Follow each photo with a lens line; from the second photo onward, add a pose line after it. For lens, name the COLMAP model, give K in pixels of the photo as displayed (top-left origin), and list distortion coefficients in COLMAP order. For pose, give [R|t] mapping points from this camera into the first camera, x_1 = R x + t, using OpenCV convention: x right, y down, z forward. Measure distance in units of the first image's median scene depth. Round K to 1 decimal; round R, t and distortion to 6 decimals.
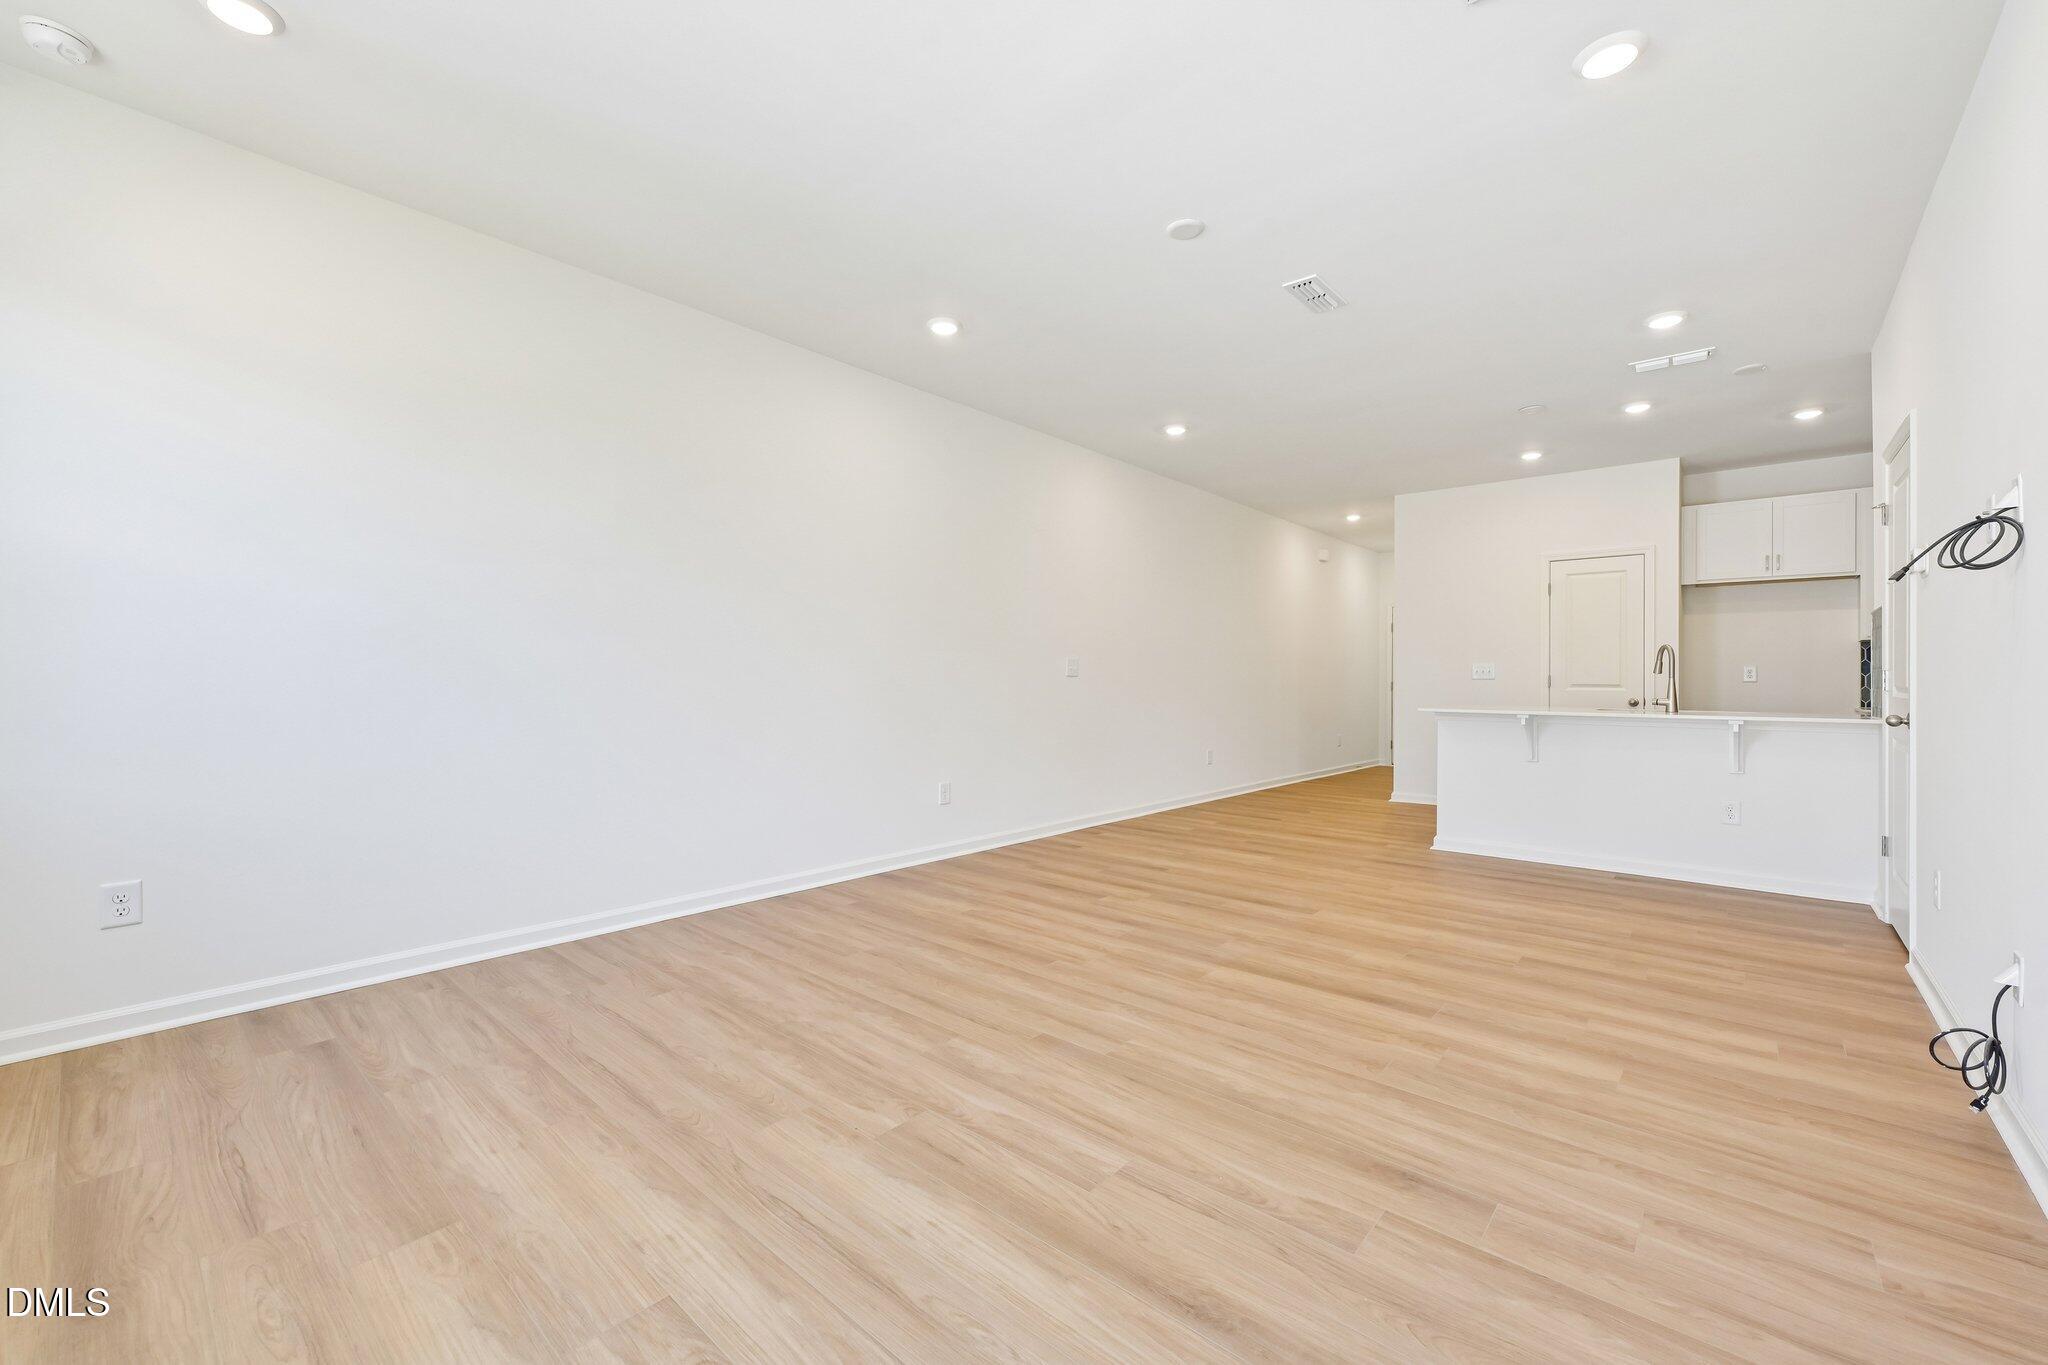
lens RADIAL K [[817.0, 0, 1020.1], [0, 817.0, 677.0], [0, 0, 1]] dist [-0.001059, -0.000180]
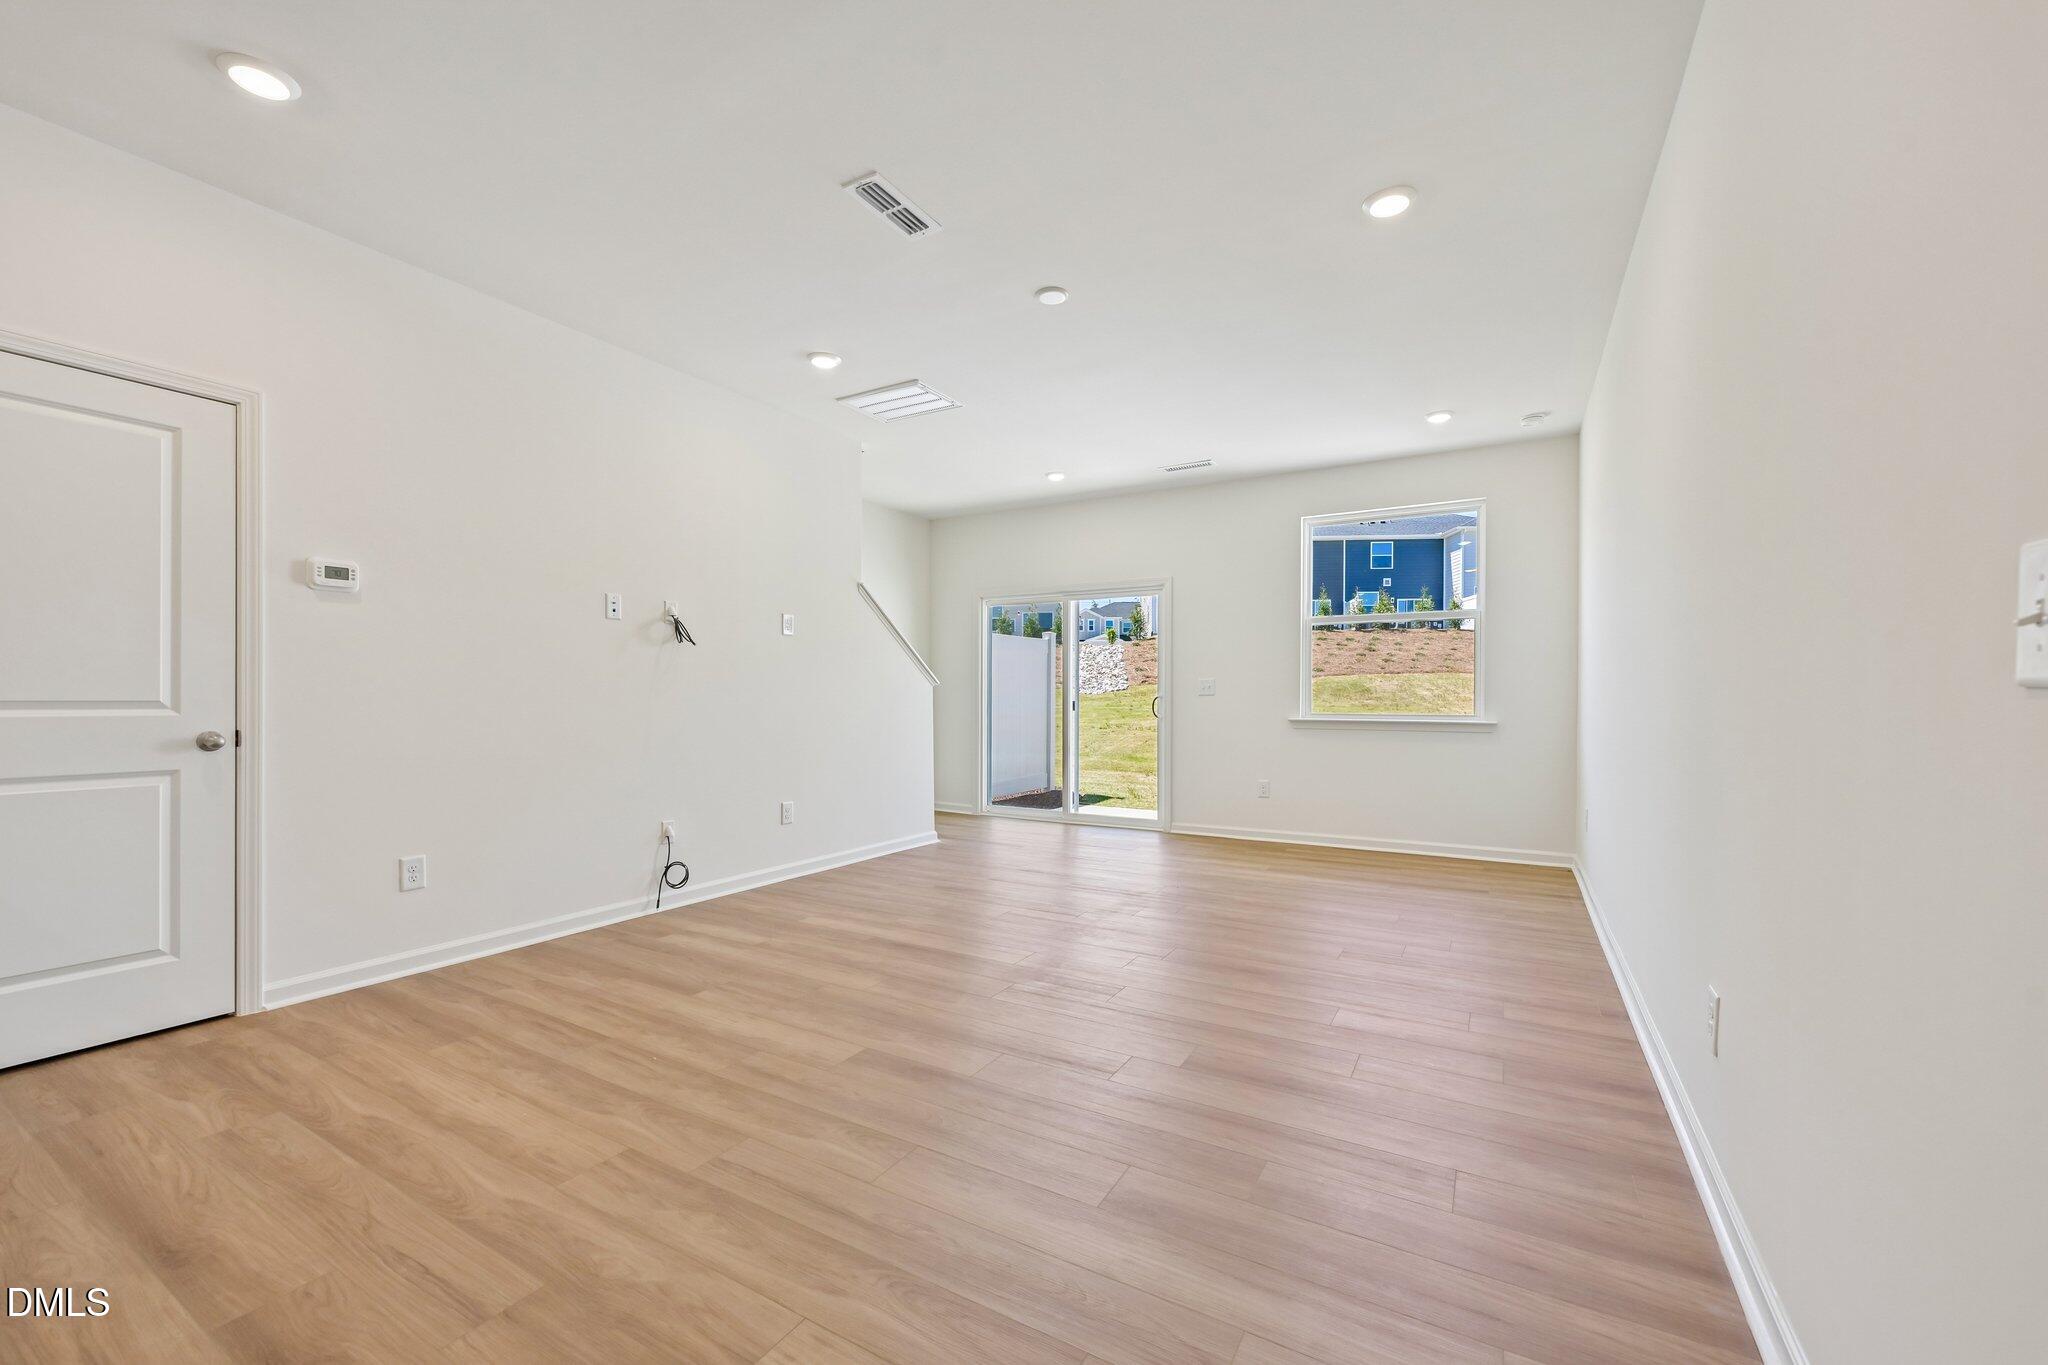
lens RADIAL K [[820.3, 0, 1023.5], [0, 820.3, 697.7], [0, 0, 1]] dist [-0.000317, -0.000038]
pose [[-0.982360, -0.008099, -0.186826, 0.450565], [-0.007913, 0.999967, -0.001744, 0.005020], [0.186834, -0.000235, -0.982391, 2.117921]]
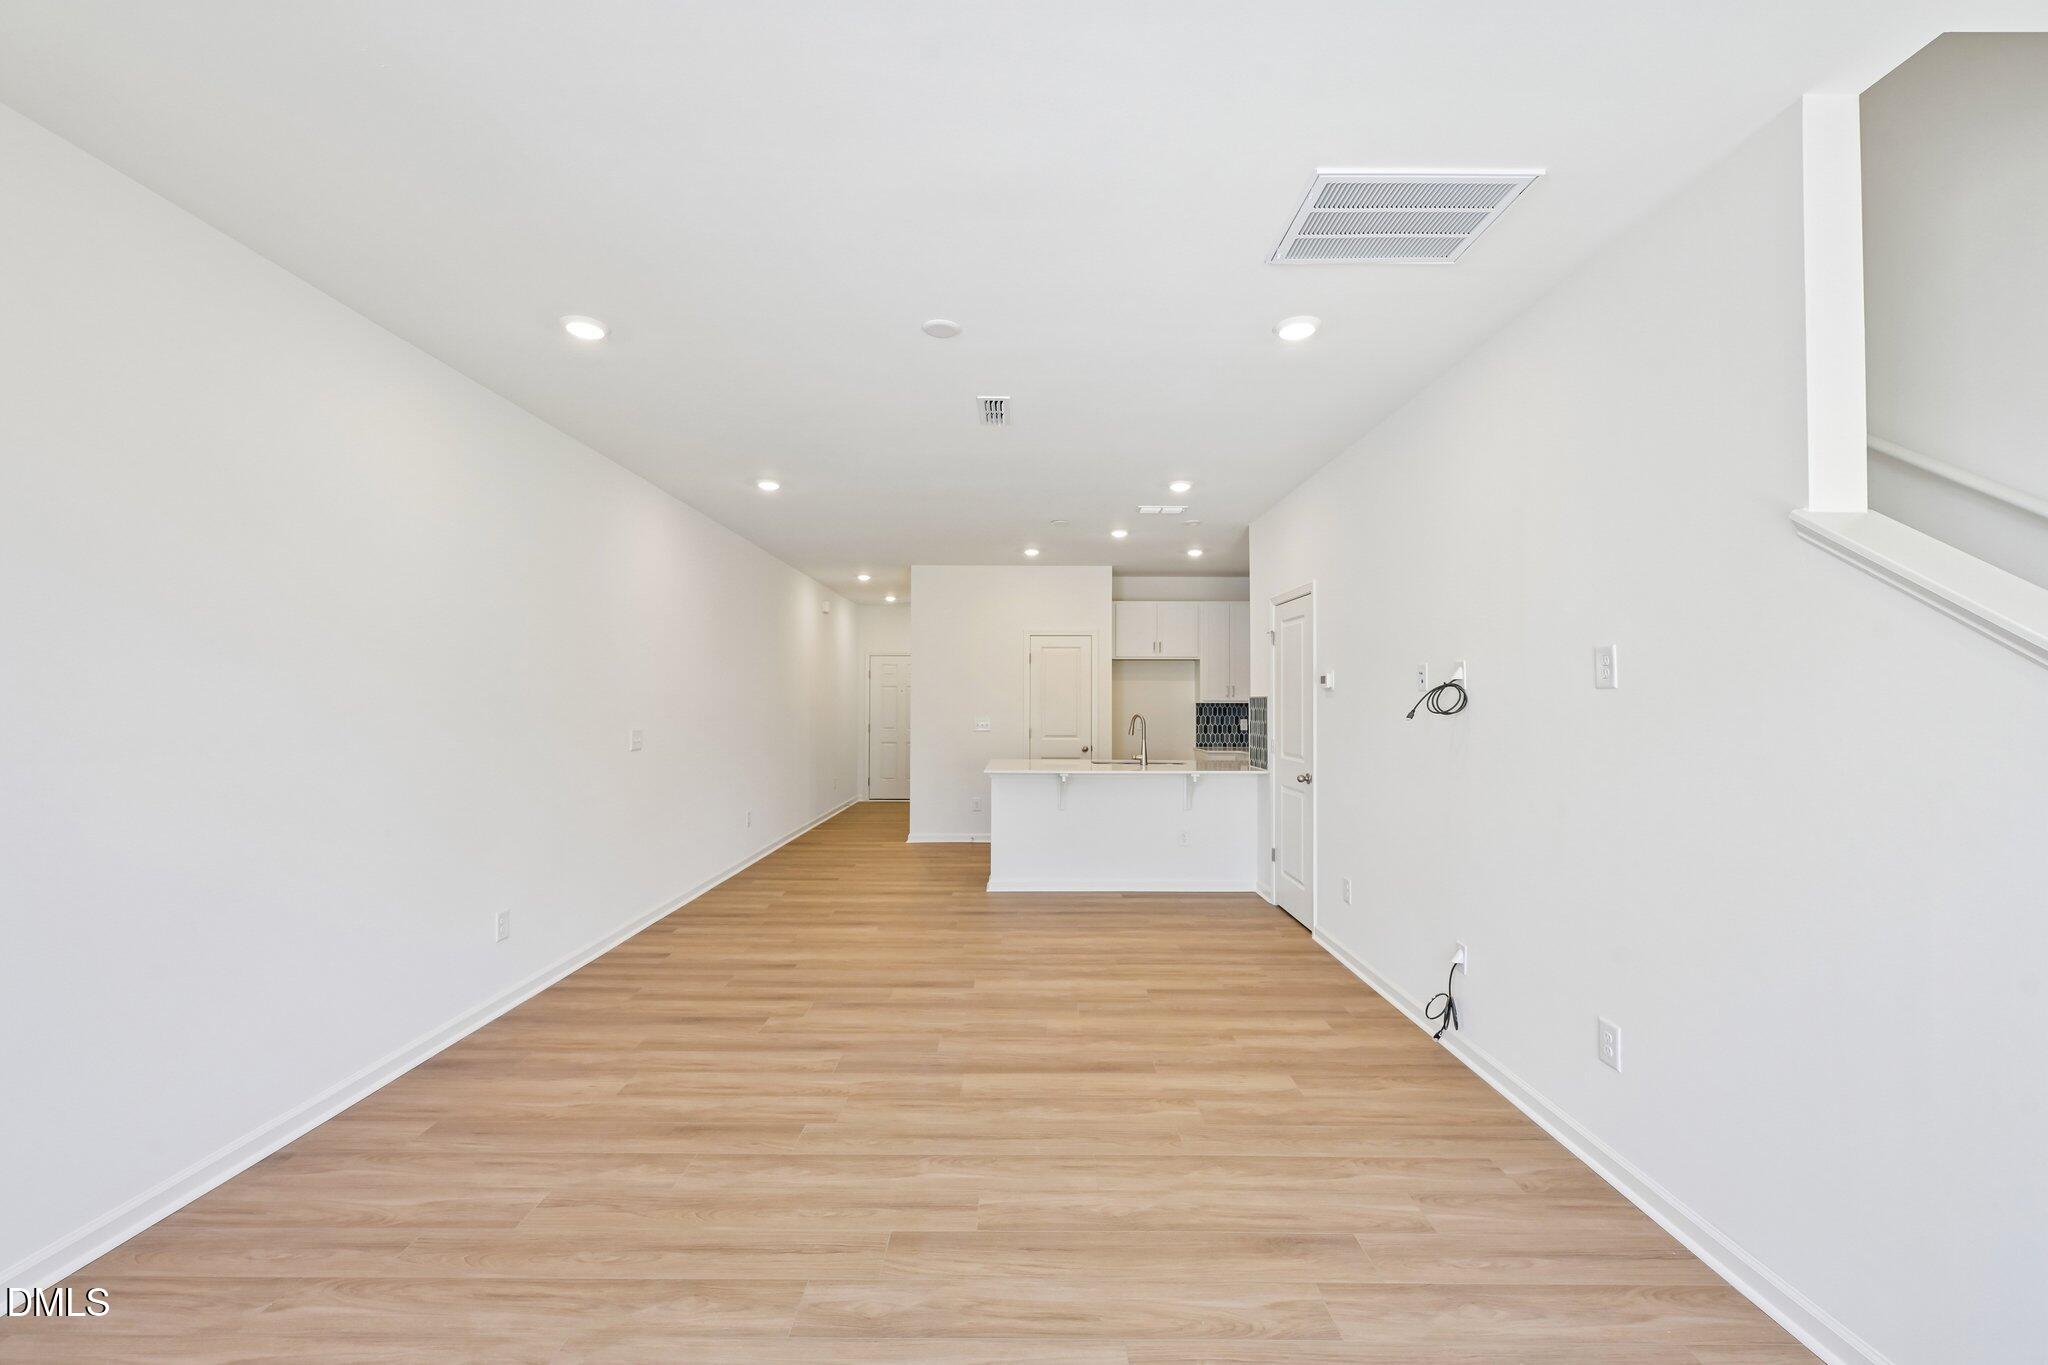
lens RADIAL K [[801.9, 0, 1018.0], [0, 801.9, 687.0], [0, 0, 1]] dist [0.000878, -0.000109]
pose [[0.754088, 0.008735, 0.656715, -0.359142], [-0.000613, 0.999920, -0.012596, -0.108452], [-0.656773, 0.009096, 0.754033, 0.219955]]
